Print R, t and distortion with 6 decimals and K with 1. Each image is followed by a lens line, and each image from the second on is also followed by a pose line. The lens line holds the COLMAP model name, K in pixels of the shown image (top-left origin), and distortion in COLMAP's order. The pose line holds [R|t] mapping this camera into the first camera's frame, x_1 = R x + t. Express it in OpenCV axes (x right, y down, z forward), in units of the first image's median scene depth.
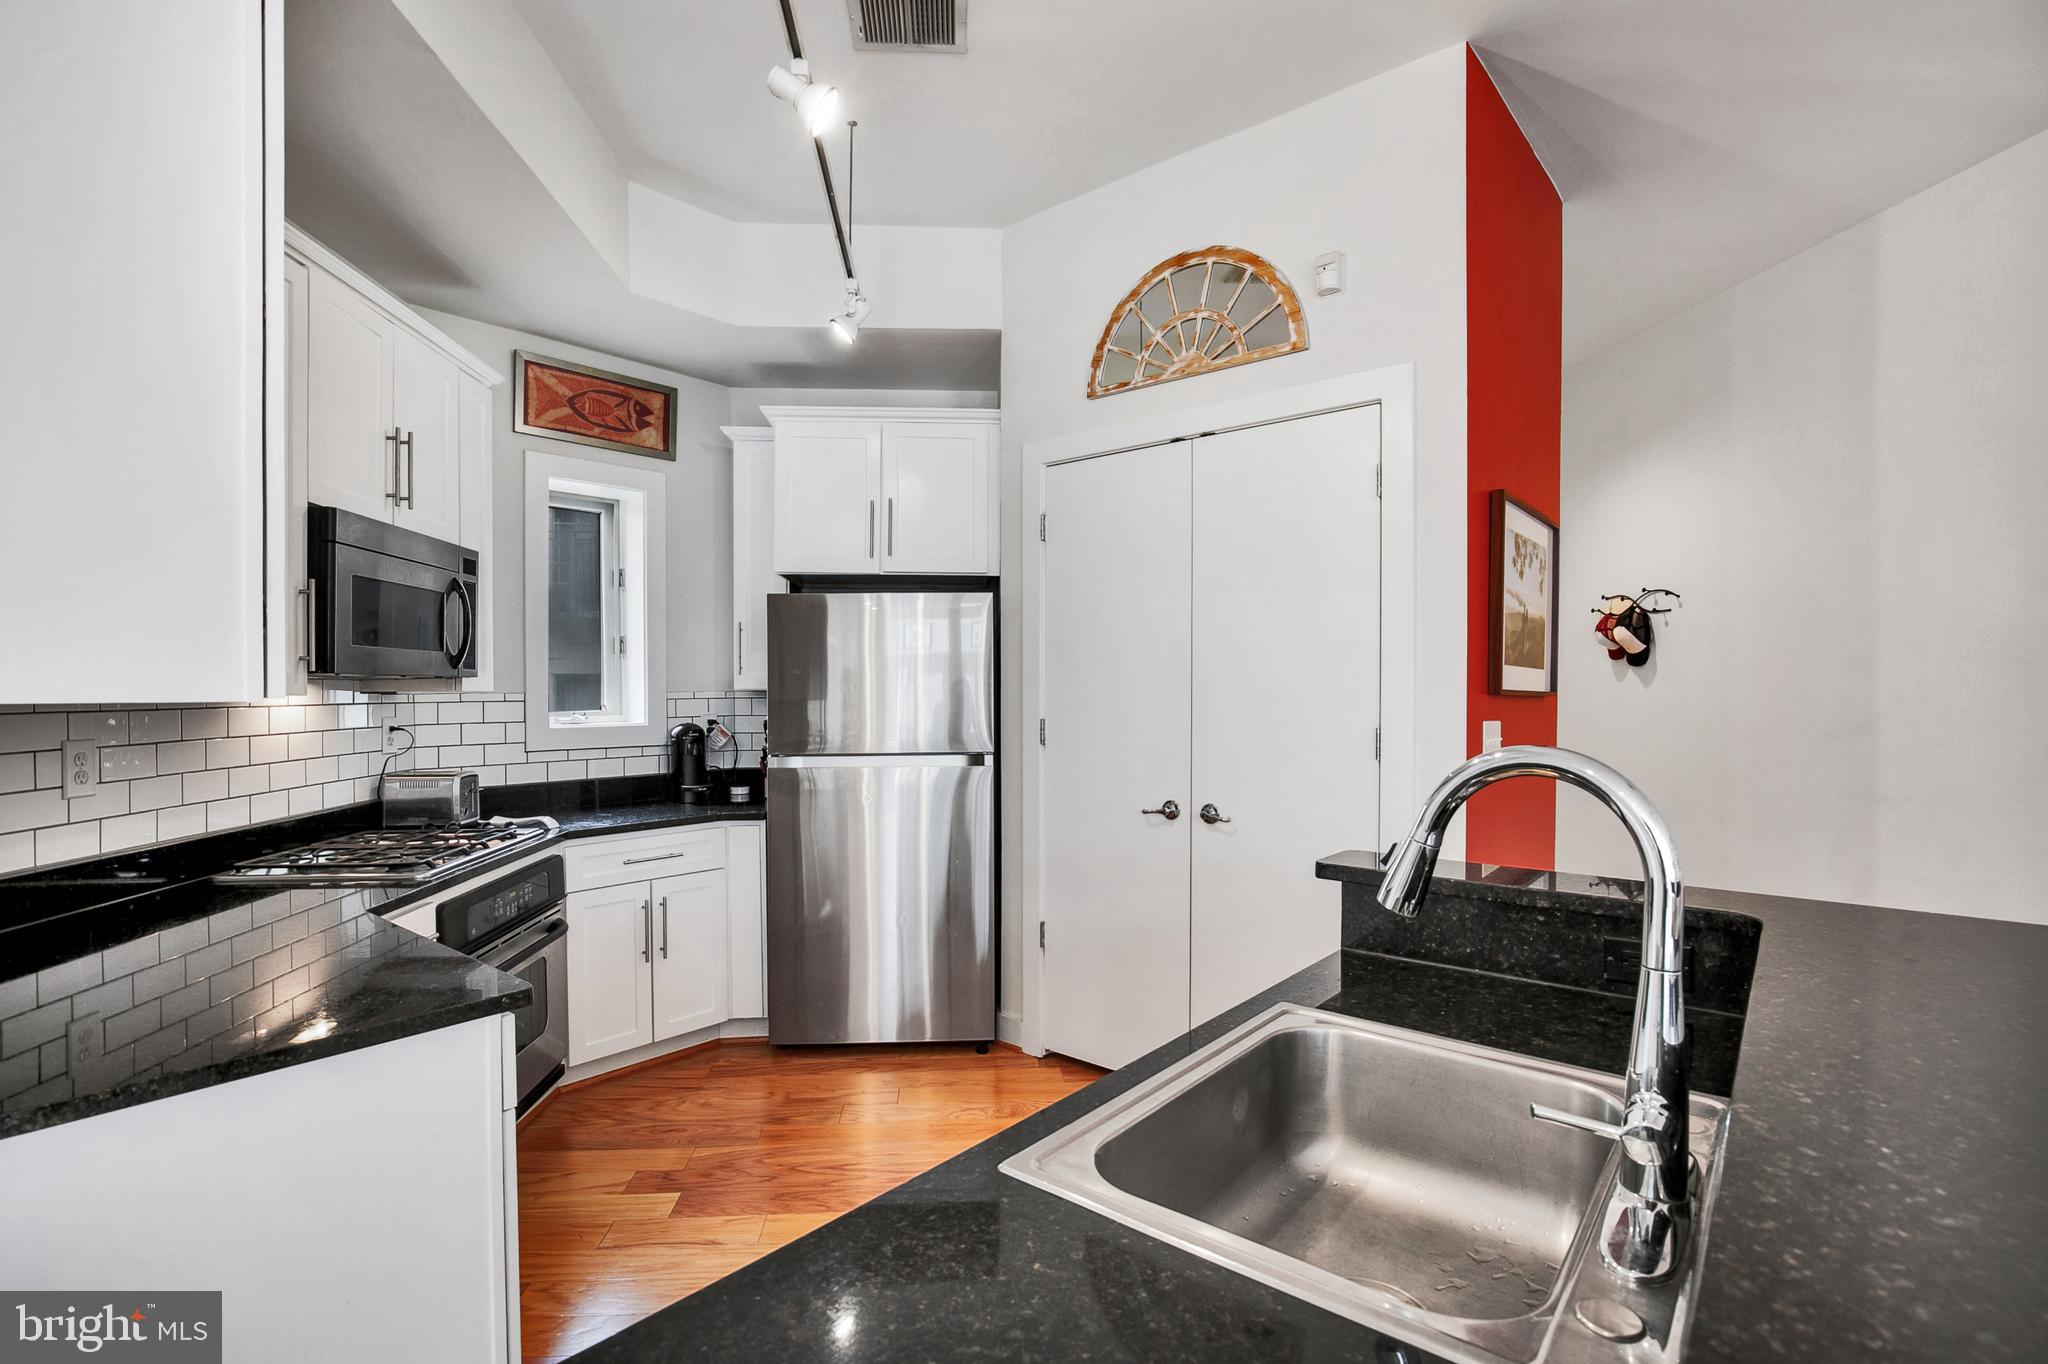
lens RADIAL K [[976.4, 0, 1002.7], [0, 976.4, 689.6], [0, 0, 1]] dist [0.000563, -0.000180]
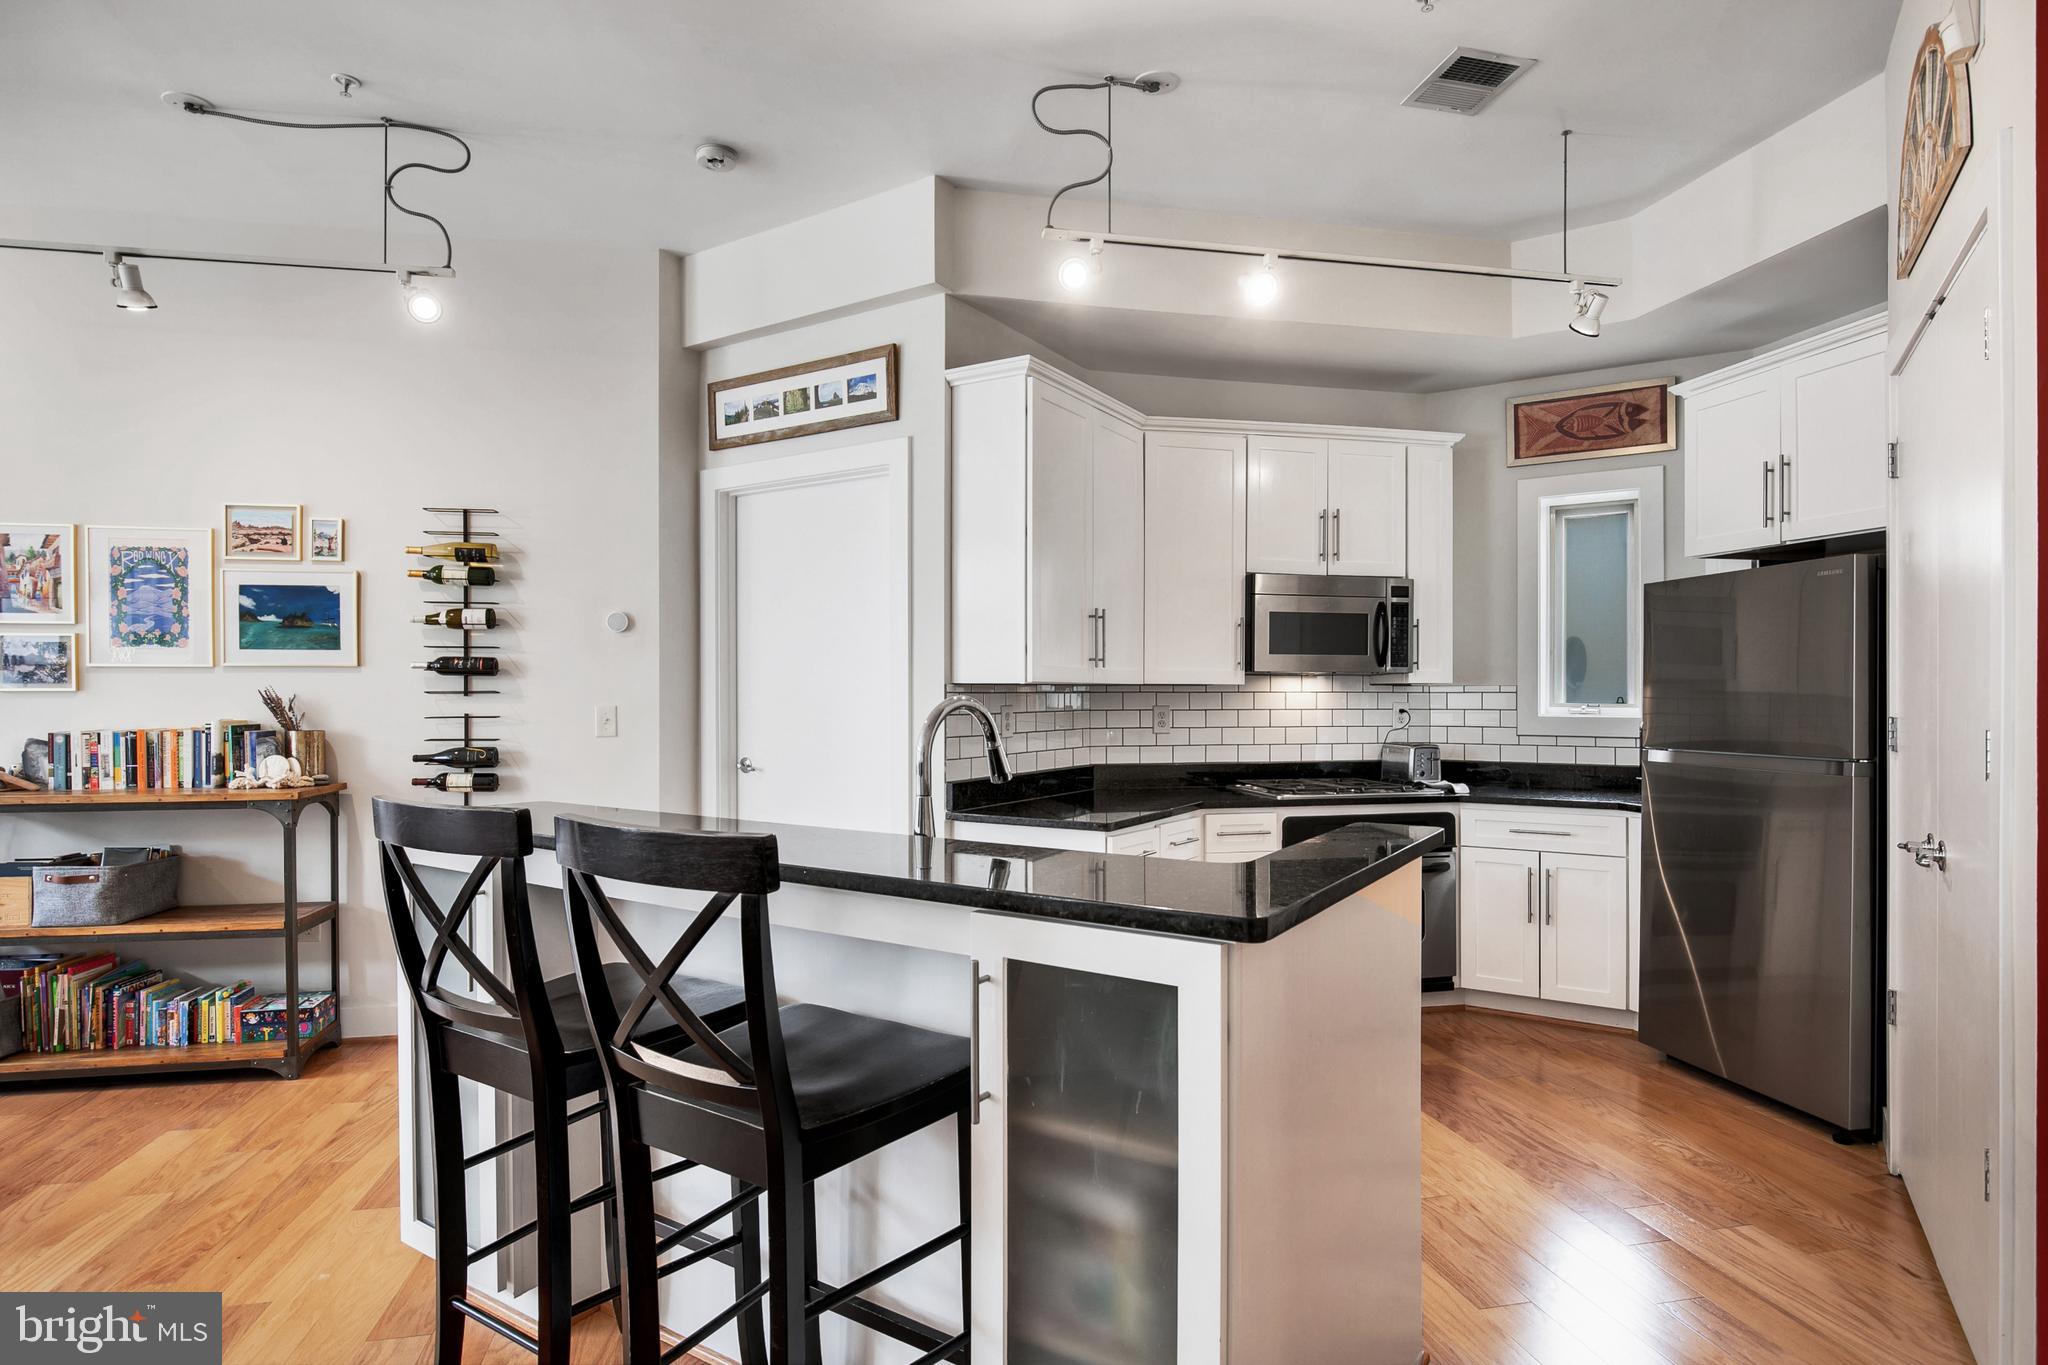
lens RADIAL K [[1101.0, 0, 1024.0], [0, 1101.0, 682.5], [0, 0, 1]] dist [-0.009801, 0.000685]
pose [[0.154948, -0.007572, -0.987894, 0.788949], [-0.003763, 0.999959, -0.008255, 0.014309], [0.987916, 0.004997, 0.154913, 0.219915]]
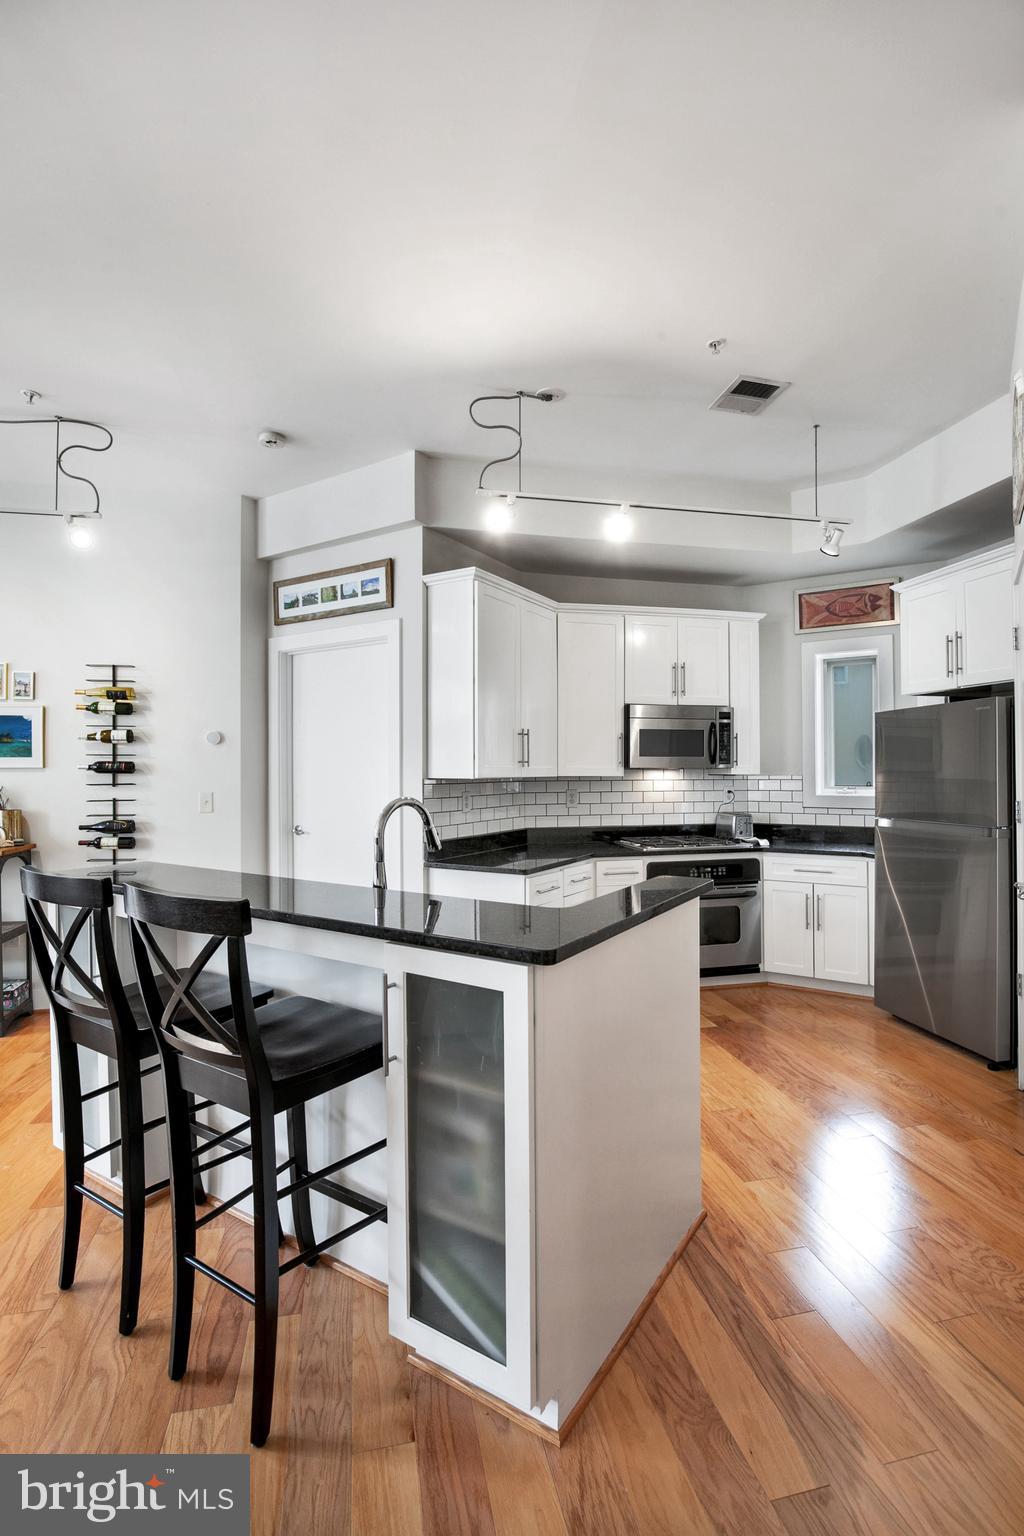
lens RADIAL K [[725.0, 0, 516.5], [0, 725.0, 763.9], [0, 0, 1]] dist [-0.022716, -0.000228]
pose [[0.169530, -0.011522, -0.985458, 0.812935], [-0.000143, 0.999931, -0.011716, -0.001844], [0.985525, 0.002127, 0.169517, 0.261991]]
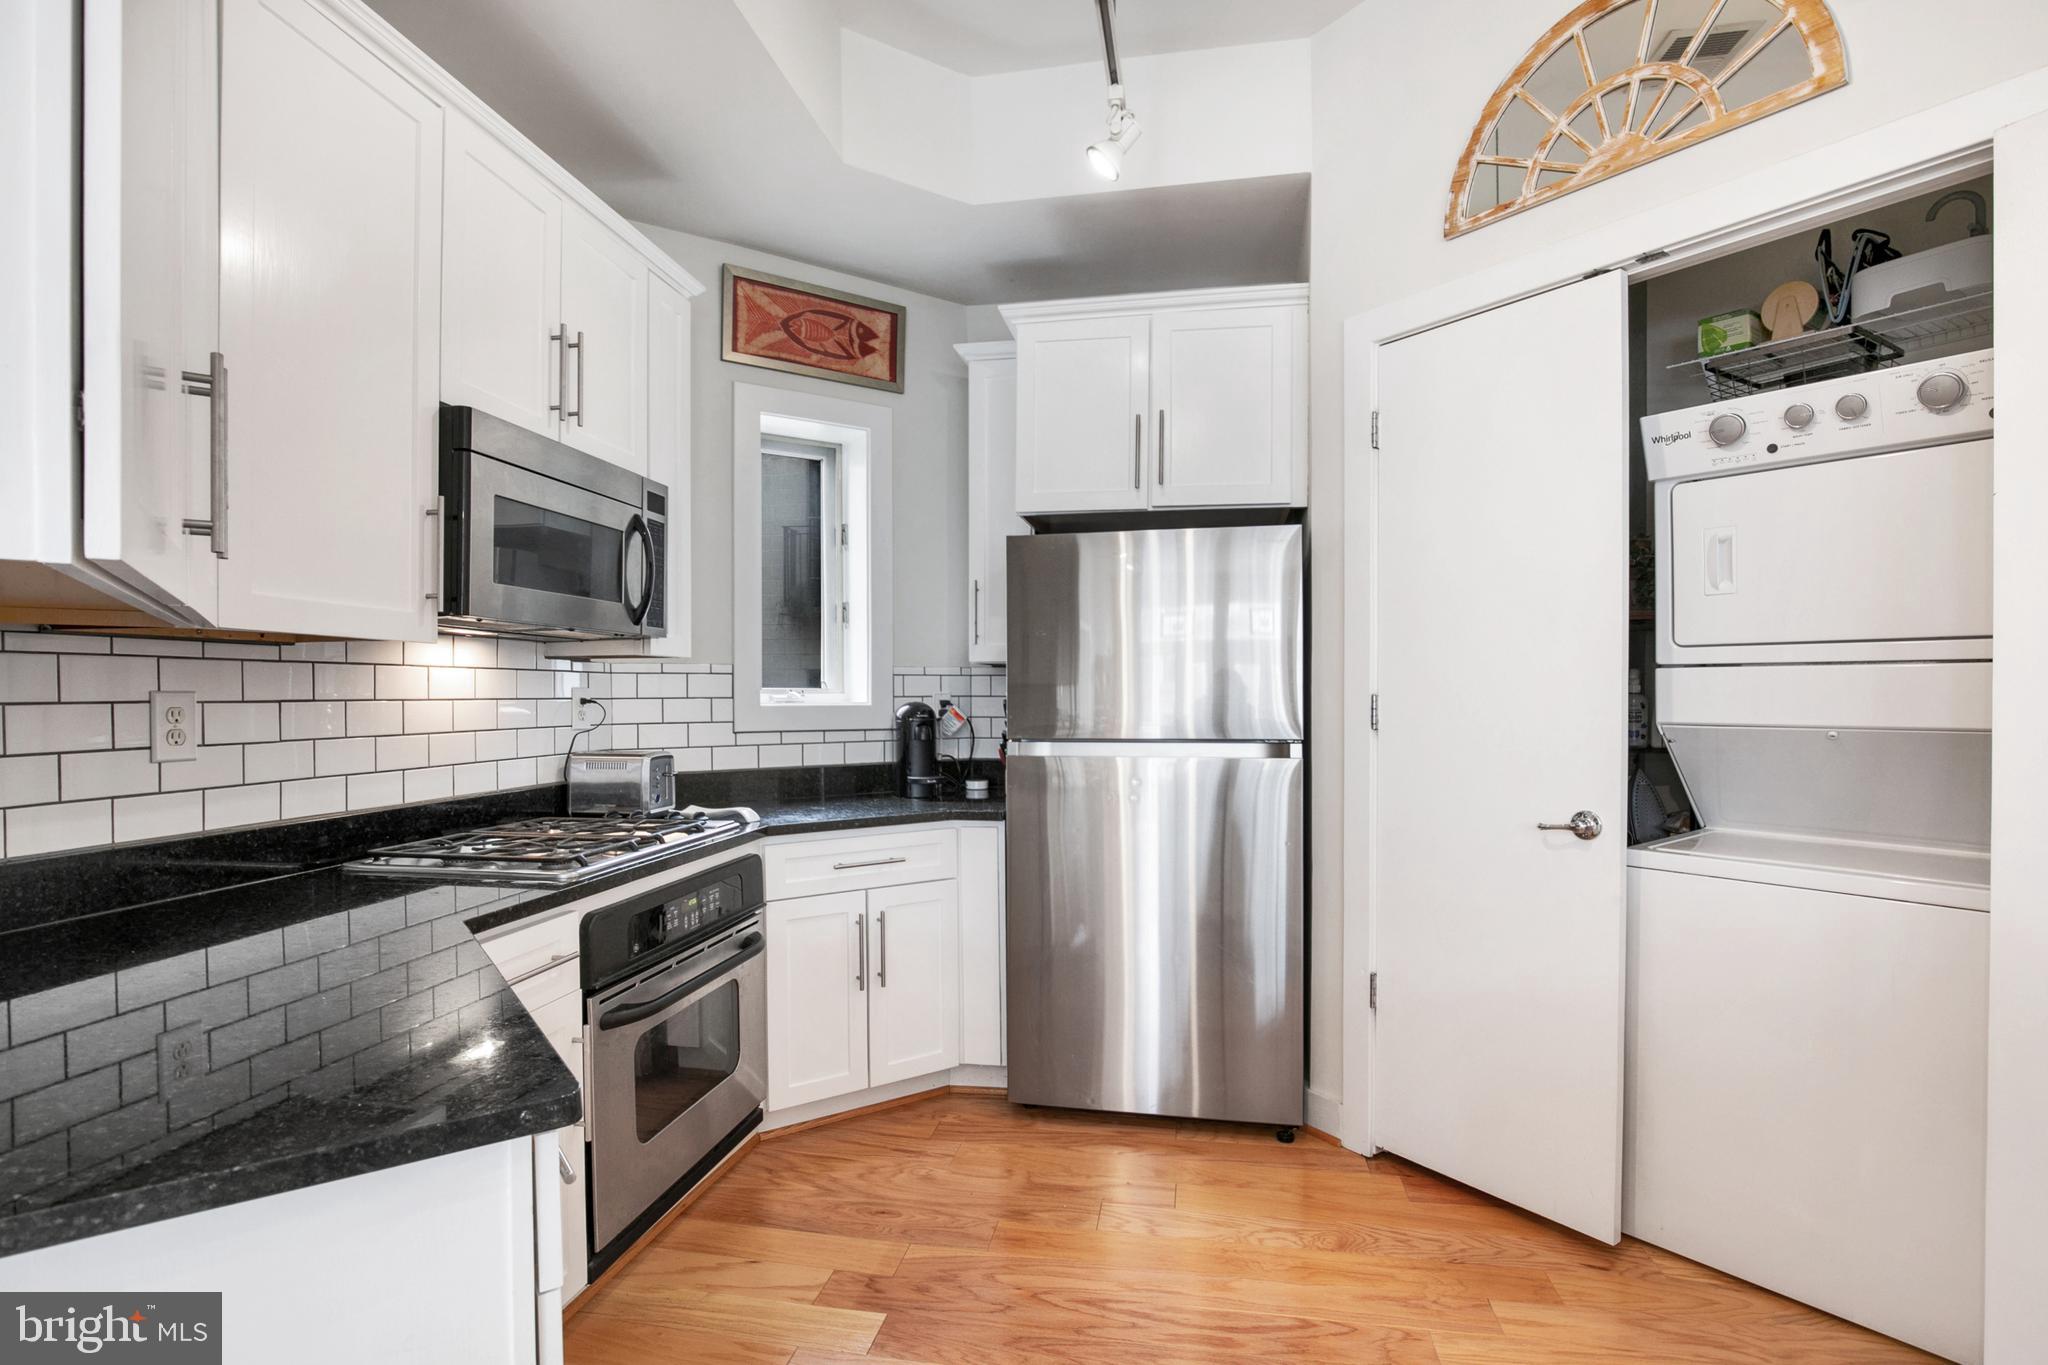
lens RADIAL K [[987.3, 0, 1024.8], [0, 987.3, 706.6], [0, 0, 1]] dist [-0.024521, -0.000230]
pose [[0.973488, 0.003950, -0.228705, -0.044704], [-0.001672, 0.999947, 0.010156, 0.034147], [0.228733, -0.009505, 0.973443, 0.232038]]
